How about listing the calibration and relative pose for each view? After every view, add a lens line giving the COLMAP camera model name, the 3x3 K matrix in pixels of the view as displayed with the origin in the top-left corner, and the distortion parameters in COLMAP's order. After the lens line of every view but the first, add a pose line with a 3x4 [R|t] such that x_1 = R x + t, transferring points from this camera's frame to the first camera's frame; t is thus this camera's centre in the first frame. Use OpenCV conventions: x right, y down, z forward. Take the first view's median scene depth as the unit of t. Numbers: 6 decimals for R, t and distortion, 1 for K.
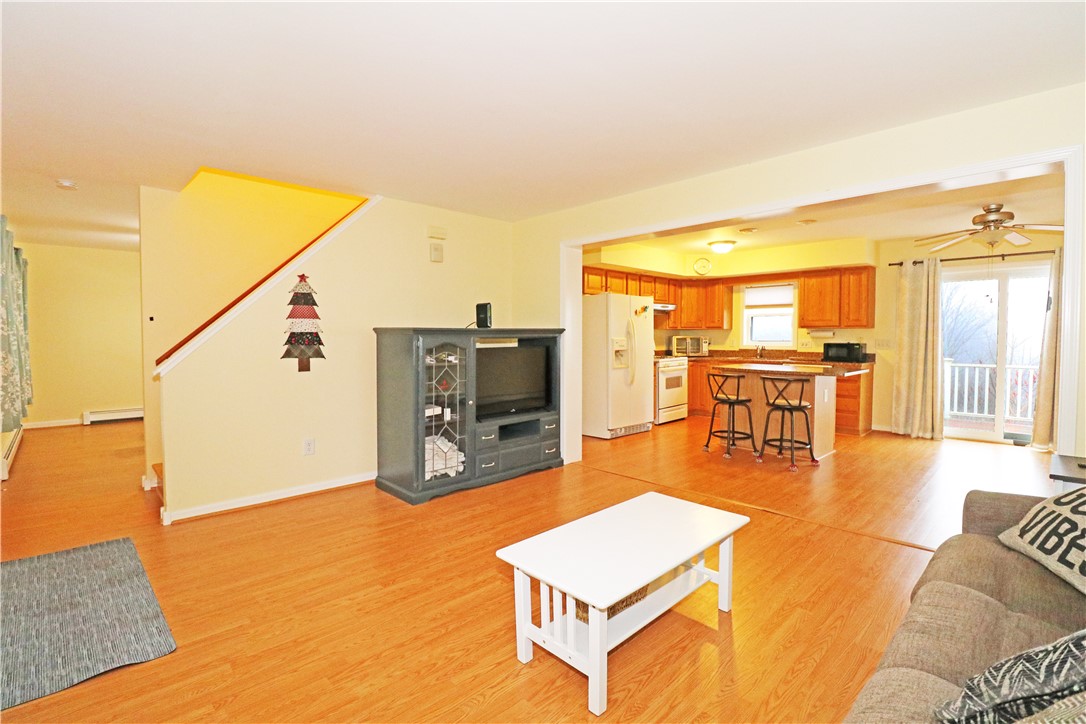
lens RADIAL K [[501.0, 0, 539.1], [0, 501.0, 350.9], [0, 0, 1]] dist [-0.000527, -0.012482]
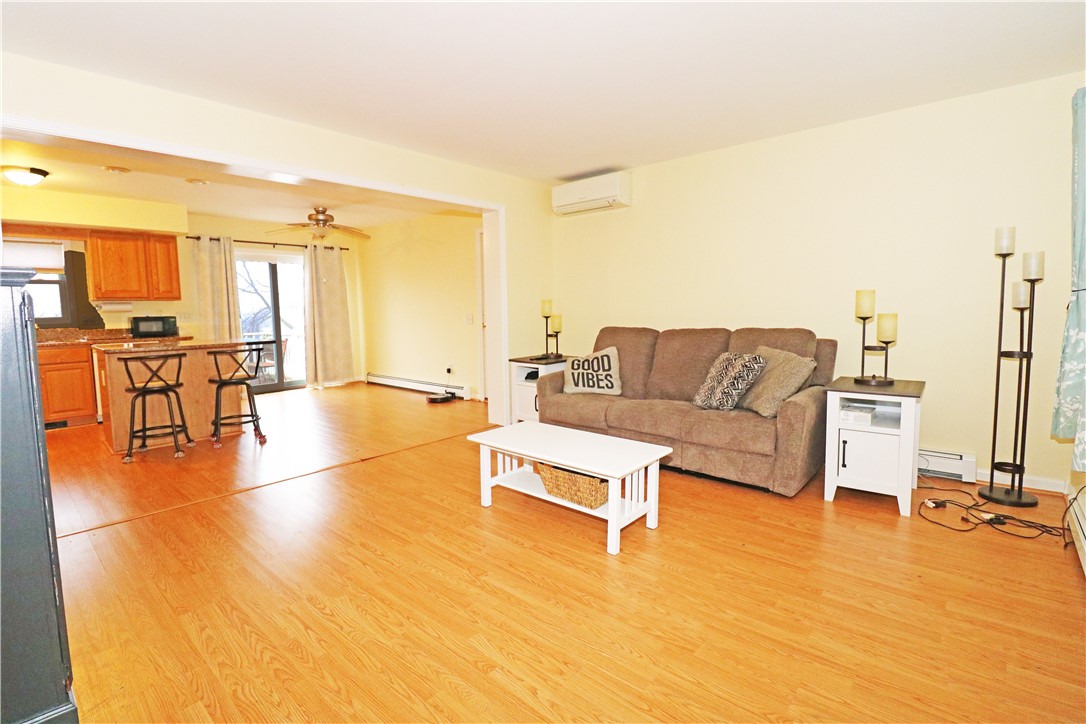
lens RADIAL K [[501.0, 0, 539.1], [0, 501.0, 350.9], [0, 0, 1]] dist [-0.000527, -0.012482]
pose [[-0.078748, -0.084761, 0.993285, -0.494630], [0.049106, 0.994839, 0.088787, 0.000514], [-0.995684, 0.055768, -0.074180, 0.512927]]
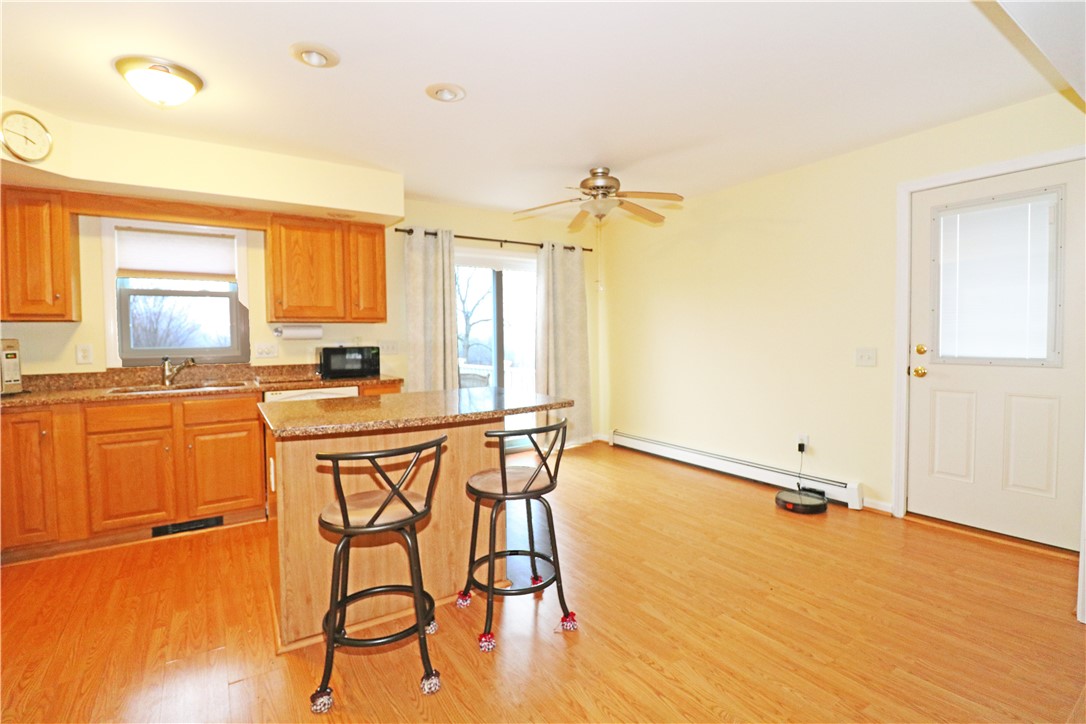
lens RADIAL K [[501.0, 0, 539.1], [0, 501.0, 350.9], [0, 0, 1]] dist [-0.000527, -0.012482]
pose [[0.181328, -0.031310, 0.982924, 0.082090], [0.044083, 0.998747, 0.023682, -0.020847], [-0.982434, 0.039036, 0.182481, 0.925656]]
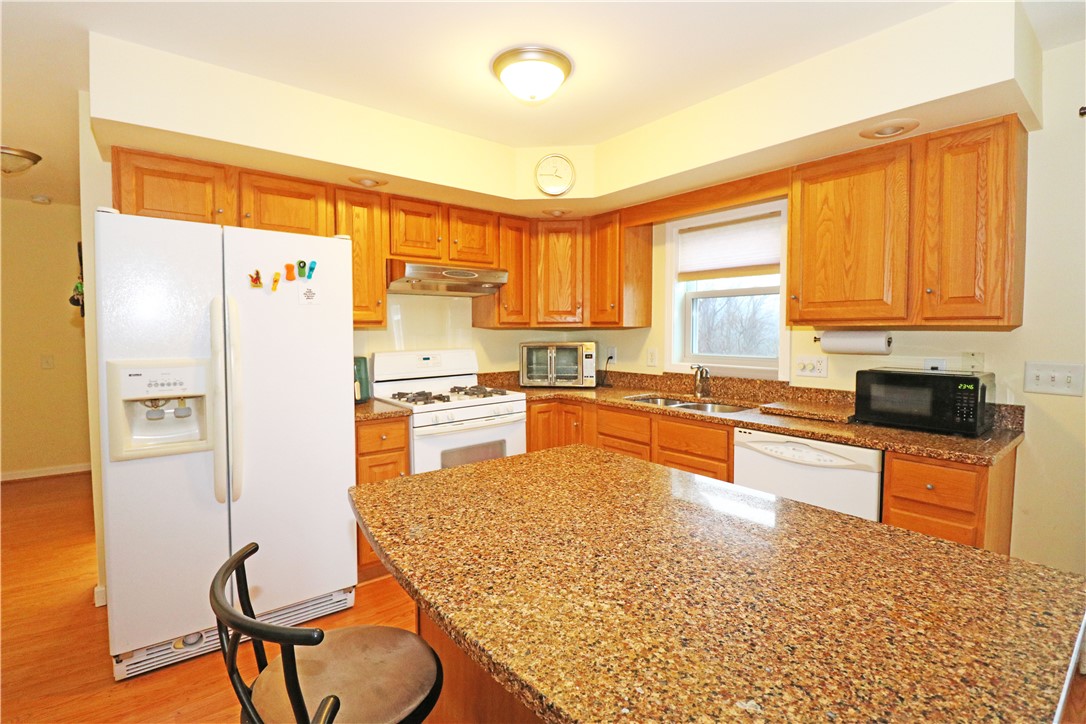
lens RADIAL K [[501.0, 0, 539.1], [0, 501.0, 350.9], [0, 0, 1]] dist [-0.000527, -0.012482]
pose [[0.995772, 0.004417, -0.091755, 0.547826], [-0.003352, 0.999925, 0.011762, -0.045099], [0.091800, -0.011405, 0.995712, 0.914217]]
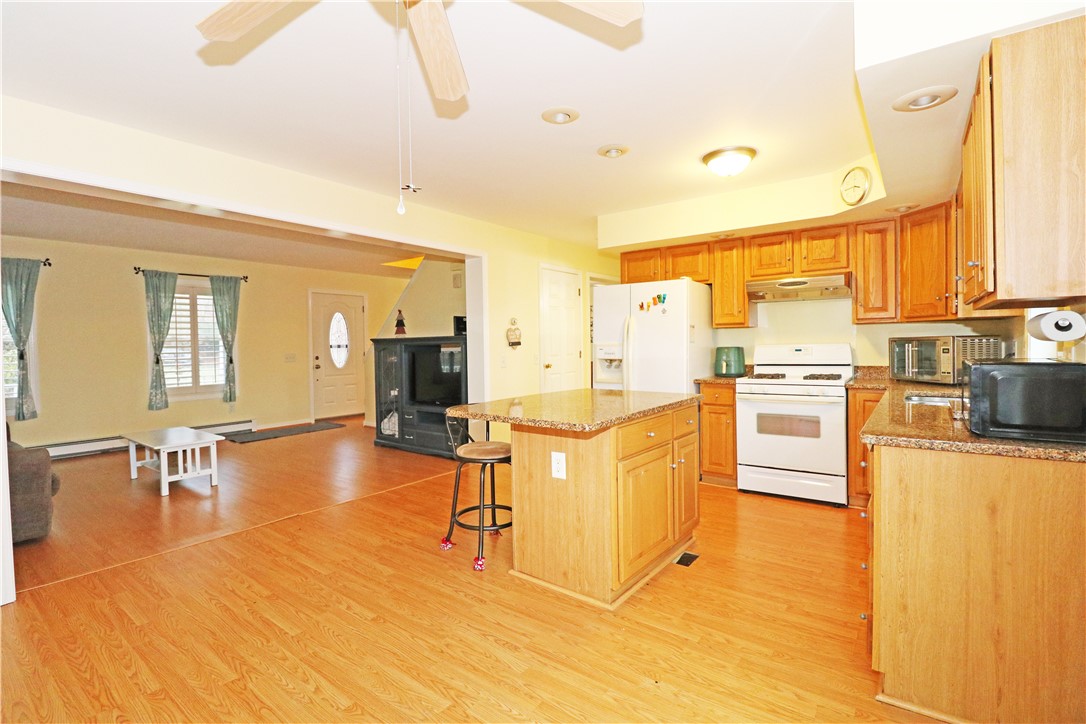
lens RADIAL K [[501.0, 0, 539.1], [0, 501.0, 350.9], [0, 0, 1]] dist [-0.000527, -0.012482]
pose [[0.153684, 0.014077, -0.988020, 1.151334], [-0.016905, 0.999790, 0.011615, -0.026973], [0.987975, 0.014917, 0.153889, 1.001462]]
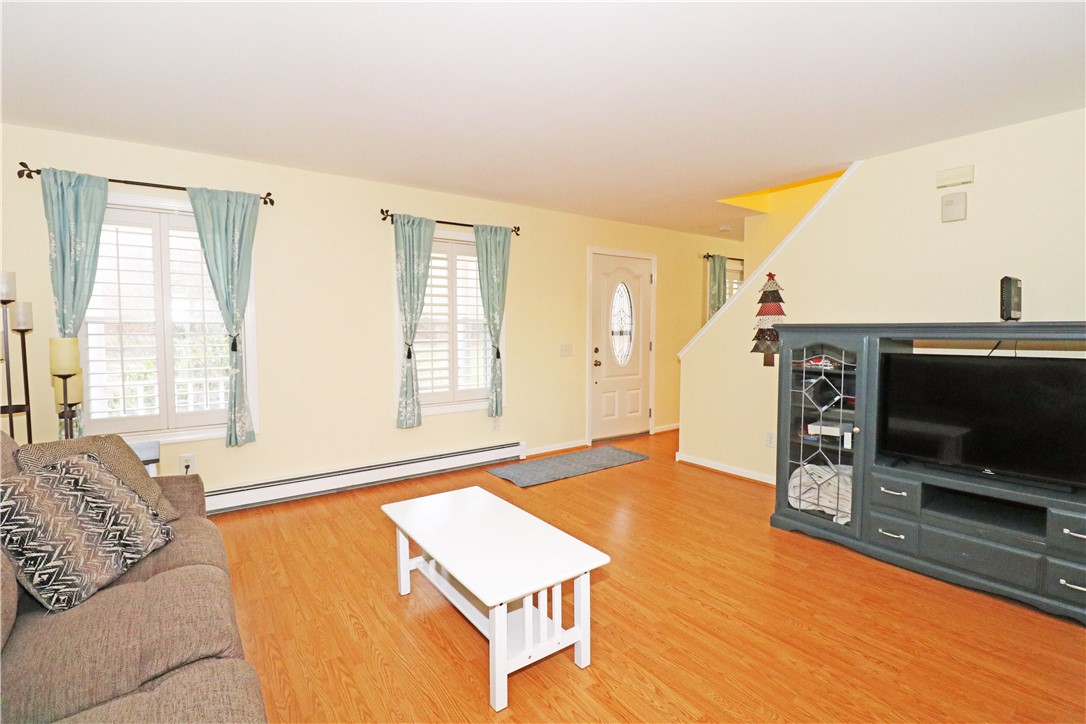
lens RADIAL K [[501.0, 0, 539.1], [0, 501.0, 350.9], [0, 0, 1]] dist [-0.000527, -0.012482]
pose [[-0.148010, 0.047082, -0.987864, 0.520800], [-0.029945, 0.998195, 0.052061, -0.025412], [0.988532, 0.037287, -0.146333, 0.558800]]
